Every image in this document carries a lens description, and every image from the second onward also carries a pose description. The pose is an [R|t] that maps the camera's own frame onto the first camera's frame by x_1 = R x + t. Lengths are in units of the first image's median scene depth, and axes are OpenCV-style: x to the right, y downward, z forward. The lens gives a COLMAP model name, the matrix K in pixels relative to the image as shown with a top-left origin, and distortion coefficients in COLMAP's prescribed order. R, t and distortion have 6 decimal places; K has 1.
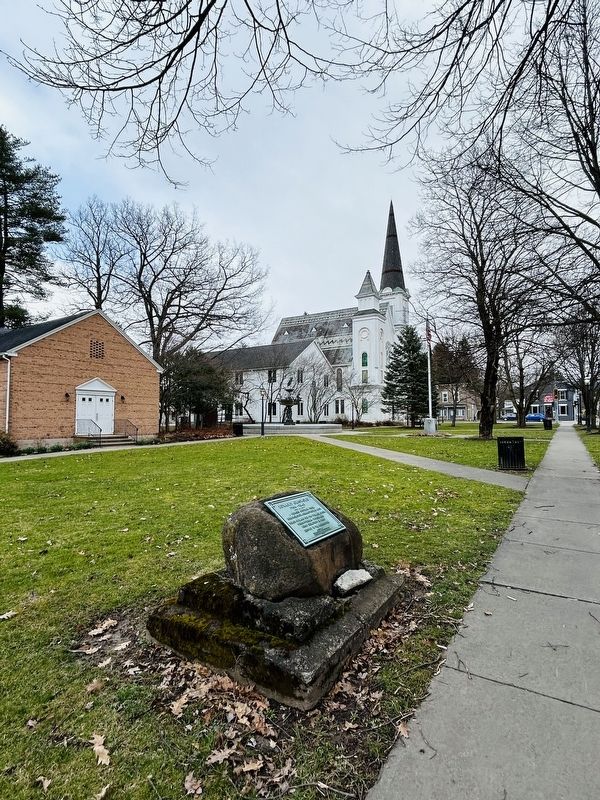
lens RADIAL K [[418.0, 0, 303.3], [0, 418.0, 403.3], [0, 0, 1]] dist [-0.008574, -0.002372]
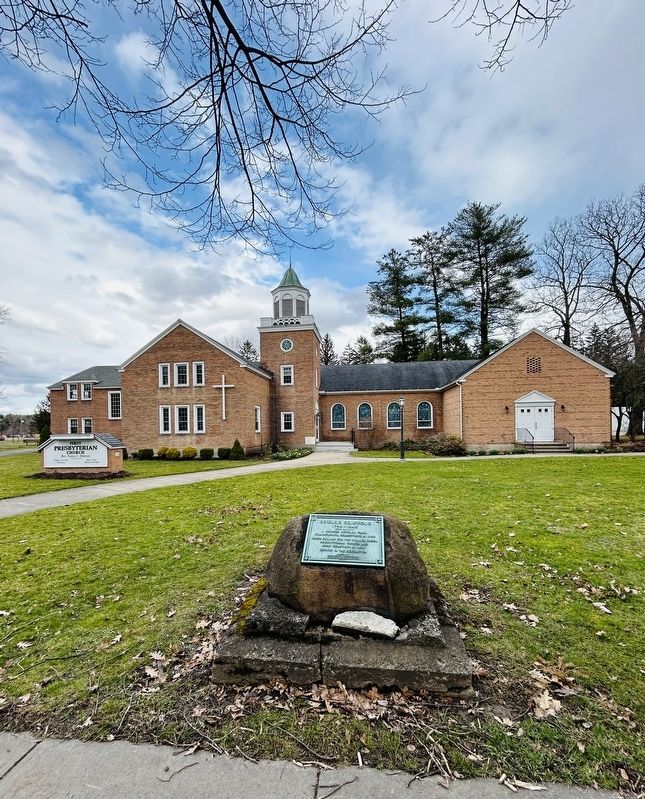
lens RADIAL K [[350.7, 0, 326.2], [0, 350.7, 432.2], [0, 0, 1]] dist [-0.005975, 0.000735]
pose [[0.414193, 0.001919, -0.910187, 0.127970], [0.049209, 0.998488, 0.024498, -0.000781], [0.908858, -0.054937, 0.413472, 0.107414]]
